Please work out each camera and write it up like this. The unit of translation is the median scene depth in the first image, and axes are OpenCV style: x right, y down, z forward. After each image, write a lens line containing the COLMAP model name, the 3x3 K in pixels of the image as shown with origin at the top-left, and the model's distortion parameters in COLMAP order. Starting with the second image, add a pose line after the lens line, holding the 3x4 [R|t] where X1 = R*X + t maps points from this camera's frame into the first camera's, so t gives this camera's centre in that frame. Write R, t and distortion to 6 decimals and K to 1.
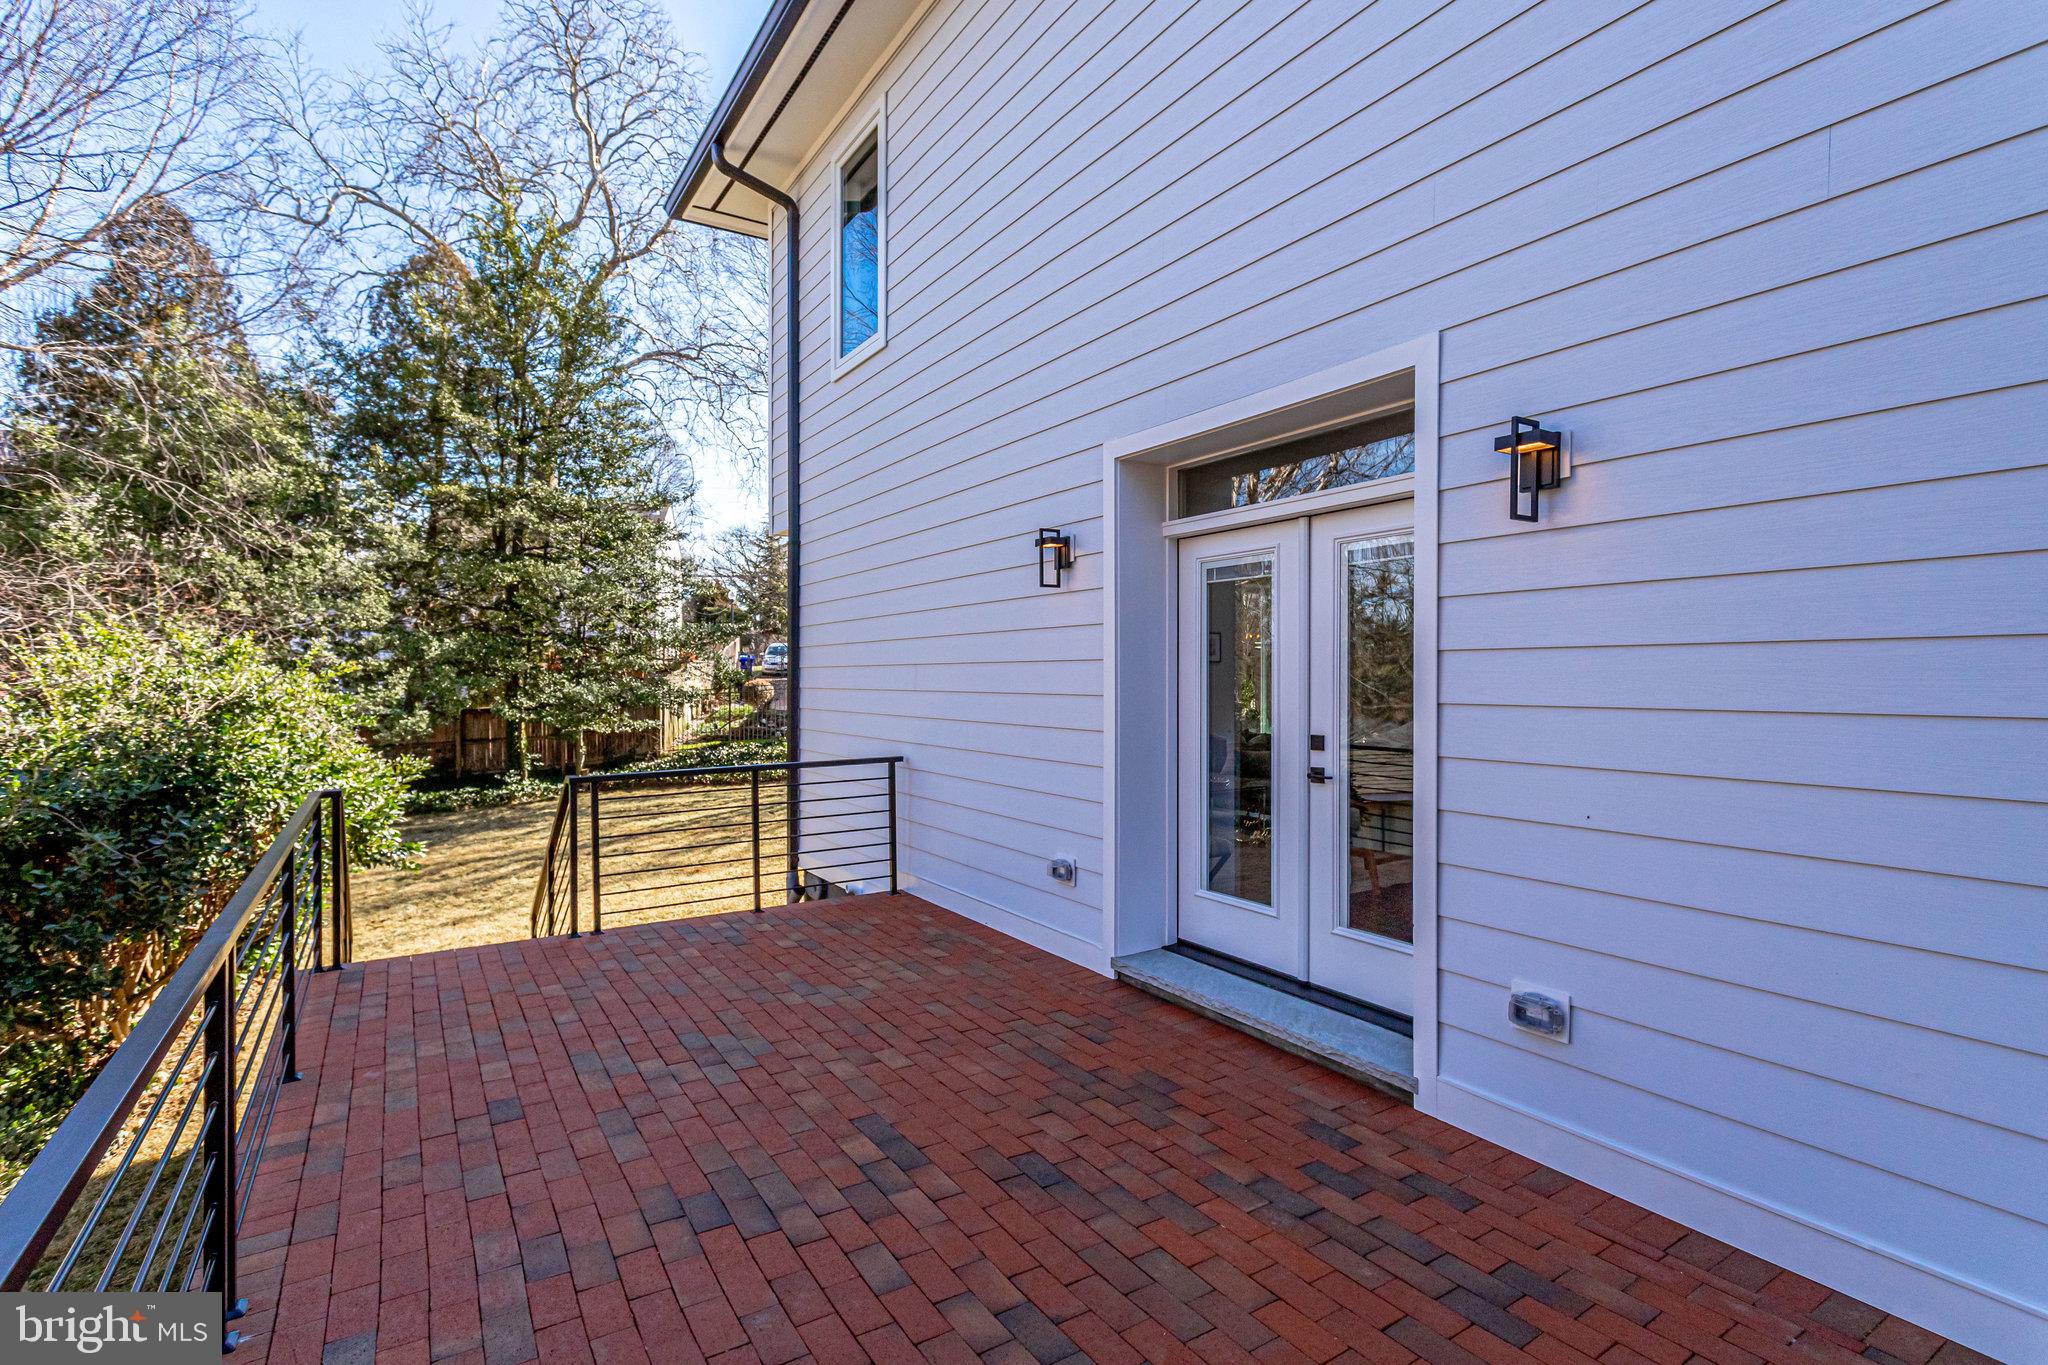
lens RADIAL K [[1023.7, 0, 1024.0], [0, 1023.7, 682.5], [0, 0, 1]] dist [-0.000374, 0.000223]
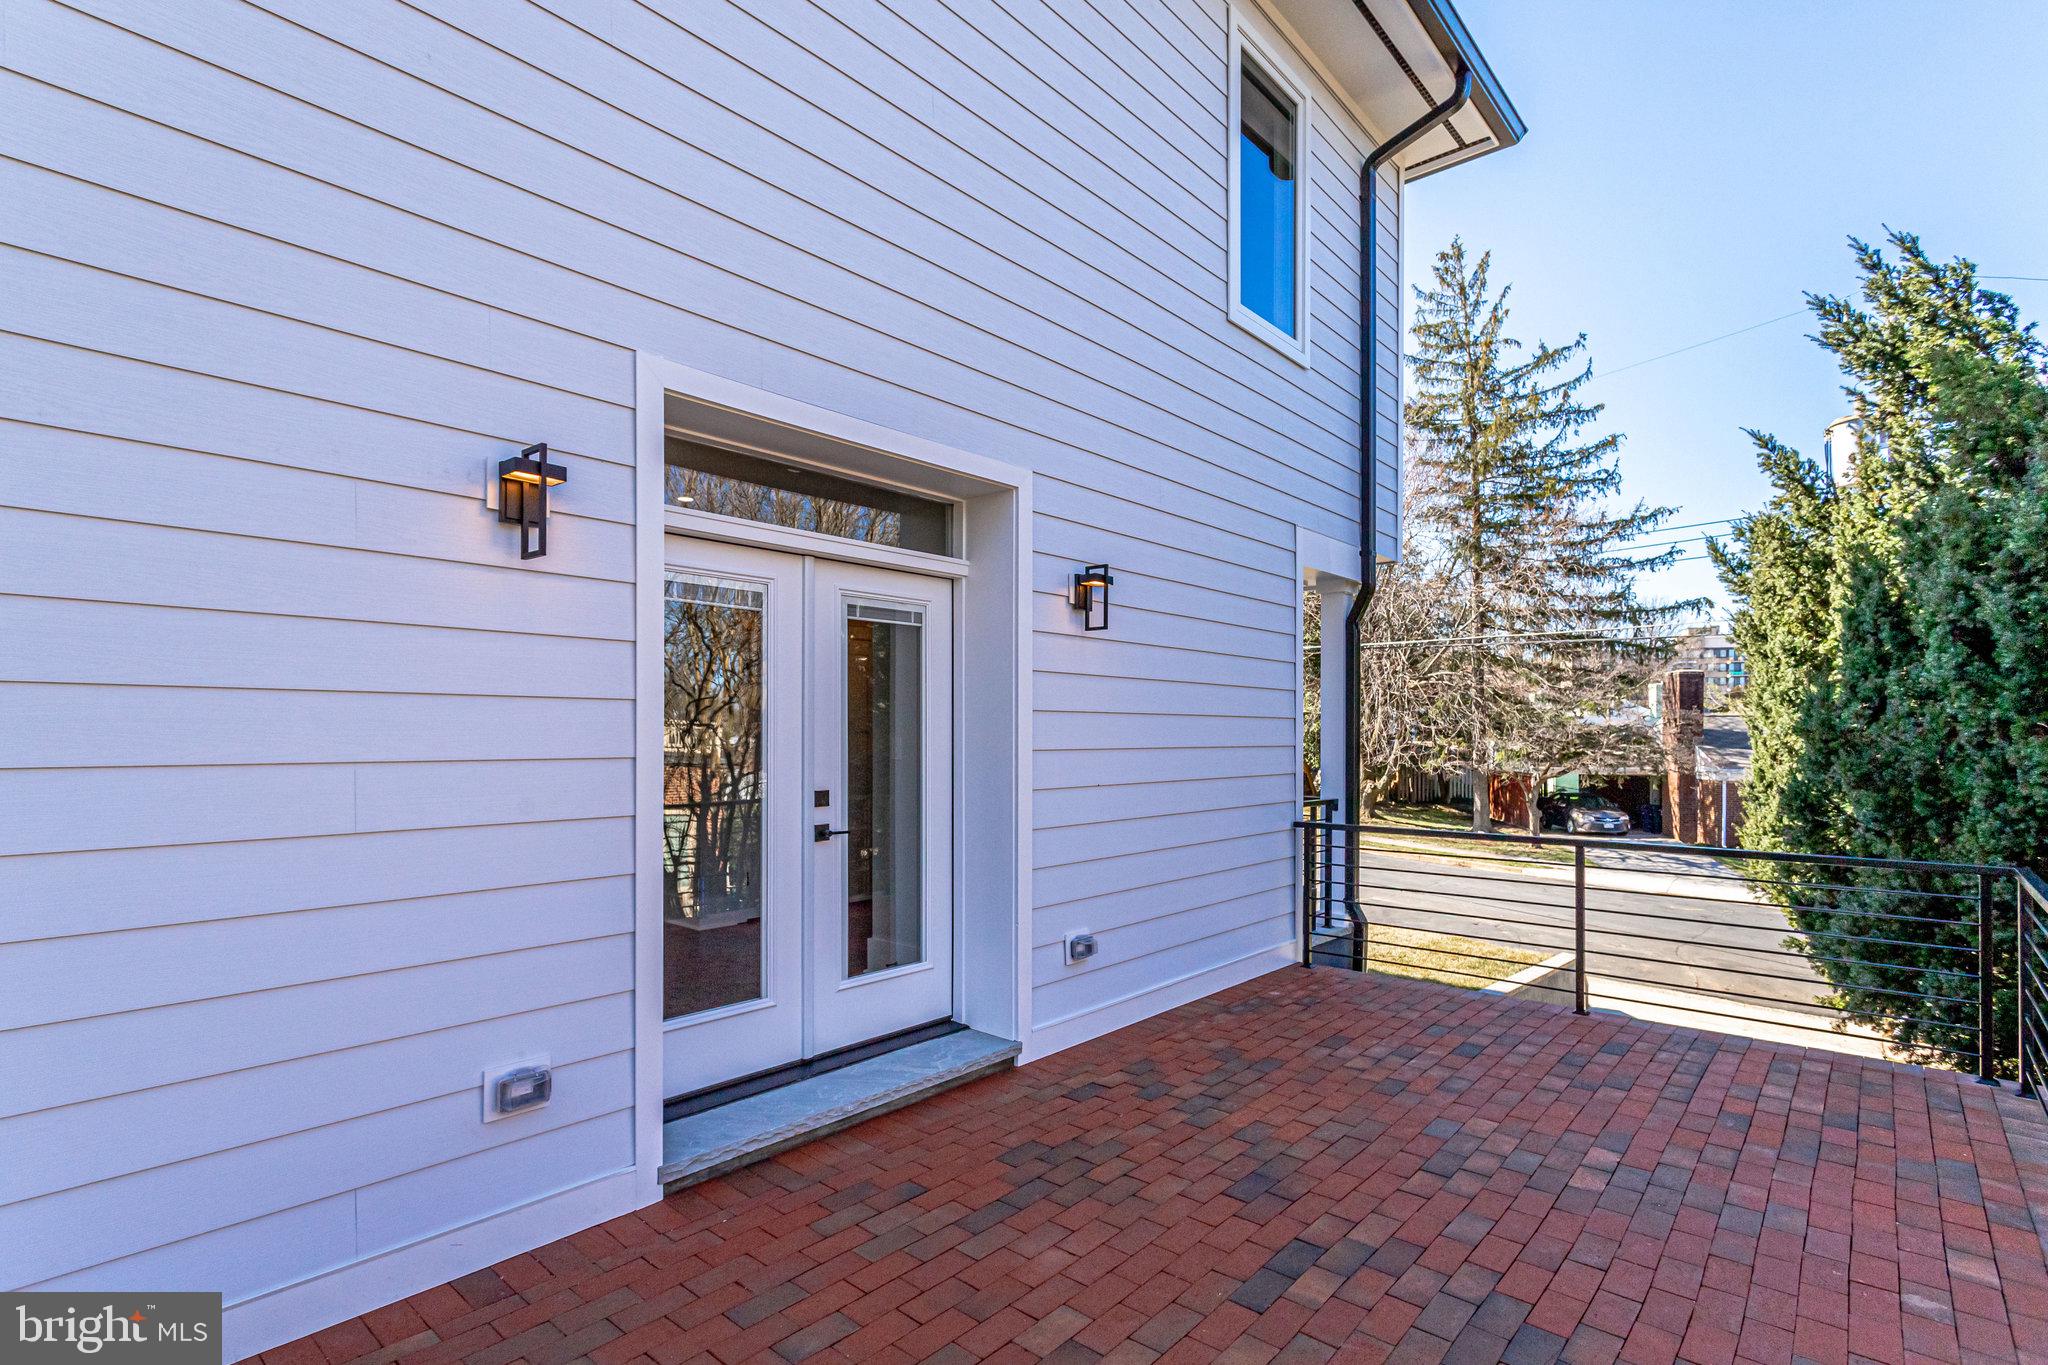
lens RADIAL K [[994.7, 0, 1019.1], [0, 994.7, 728.9], [0, 0, 1]] dist [0.001084, 0.000418]
pose [[-0.302385, 0.001961, 0.953184, -0.720981], [0.000367, 0.999998, -0.001941, -0.004318], [-0.953186, -0.000237, -0.302385, 1.225656]]
